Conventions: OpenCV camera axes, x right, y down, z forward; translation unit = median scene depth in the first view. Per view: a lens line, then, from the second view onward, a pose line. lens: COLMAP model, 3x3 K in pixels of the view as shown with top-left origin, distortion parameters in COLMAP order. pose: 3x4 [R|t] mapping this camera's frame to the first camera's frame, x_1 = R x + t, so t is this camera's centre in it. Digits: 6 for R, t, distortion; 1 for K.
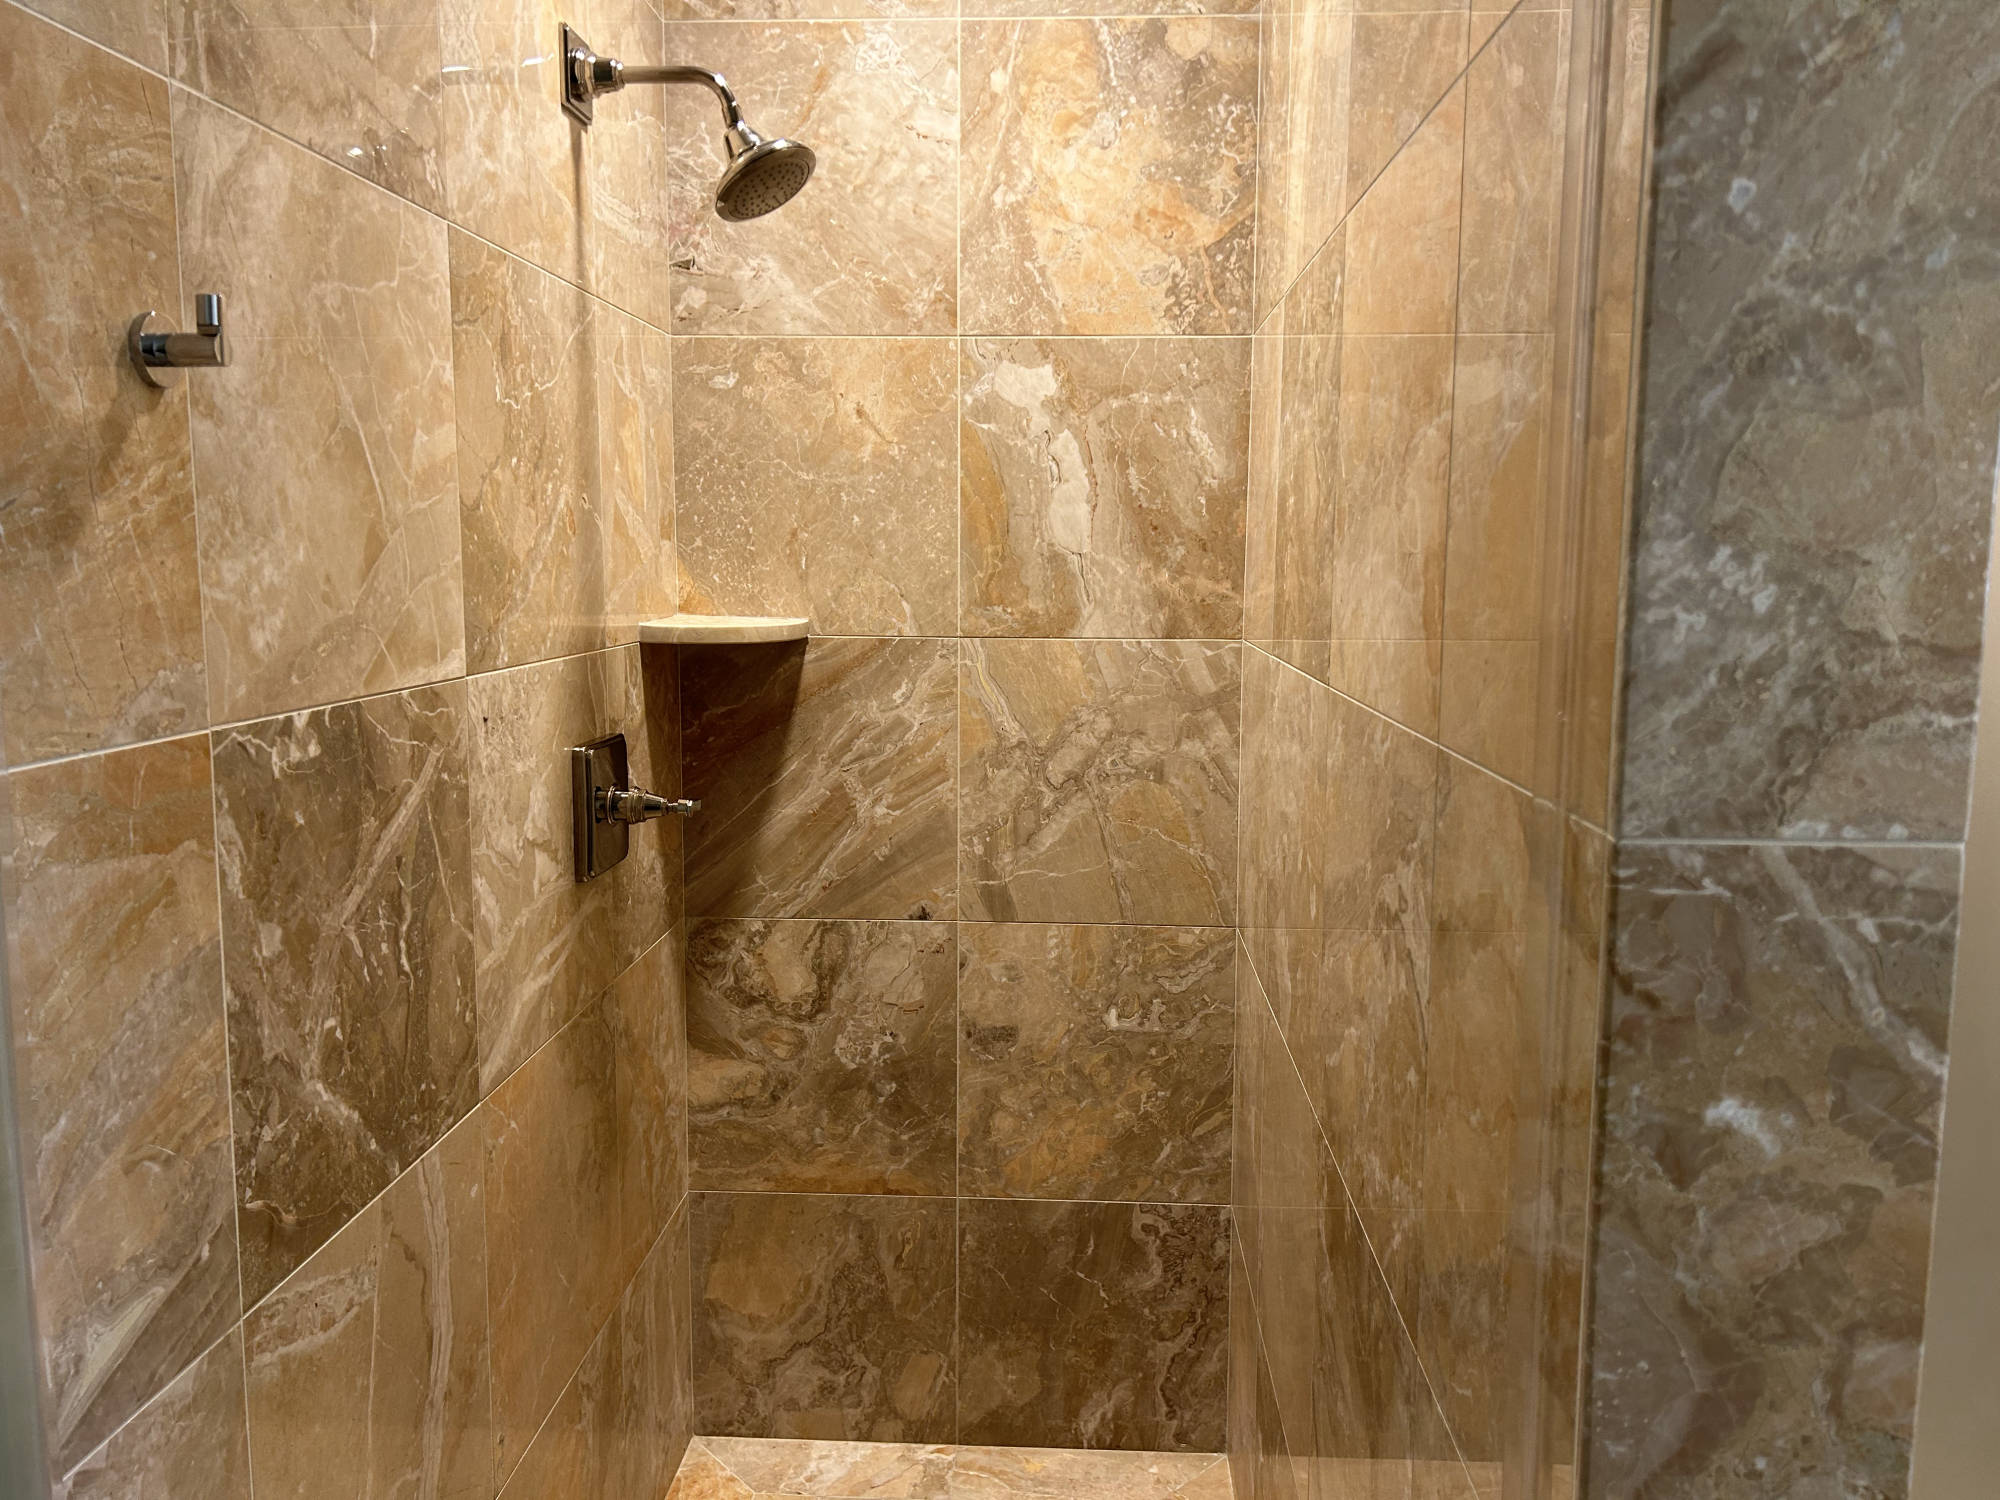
lens RADIAL K [[1521.1, 0, 1006.2], [0, 1521.1, 748.1], [0, 0, 1]] dist [0.024450, -0.011838]
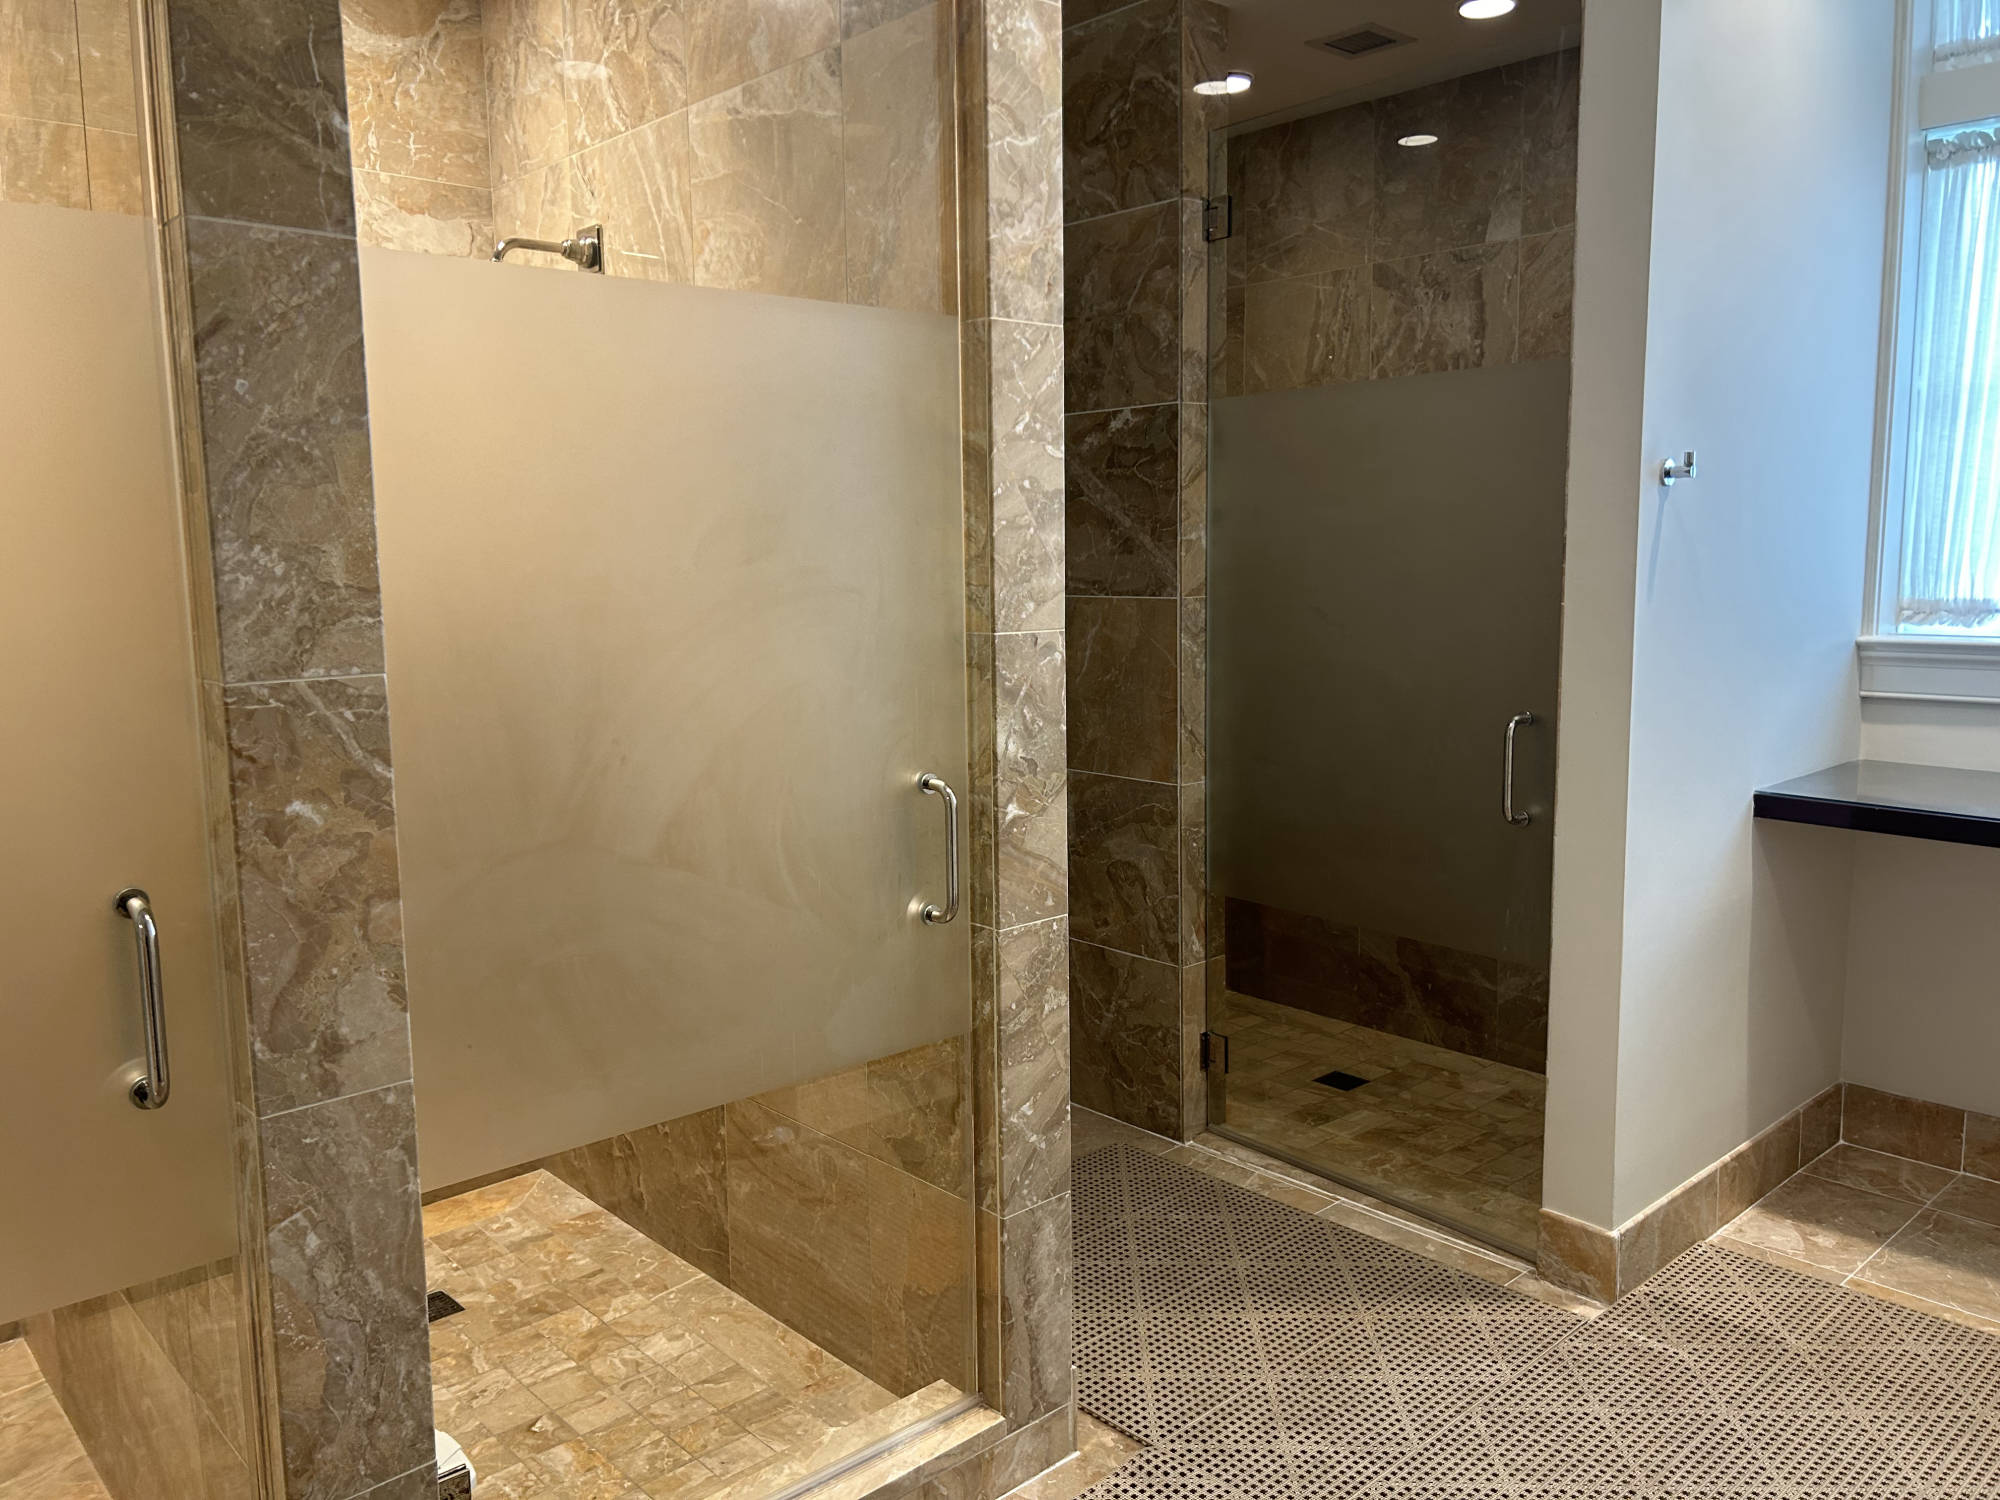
lens RADIAL K [[1521.1, 0, 1006.4], [0, 1521.1, 738.5], [0, 0, 1]] dist [0.024450, -0.011838]
pose [[0.708644, -0.104248, 0.697822, -0.320335], [0.107121, 0.993456, 0.039631, 0.167919], [-0.697387, 0.046667, 0.715174, -1.276402]]
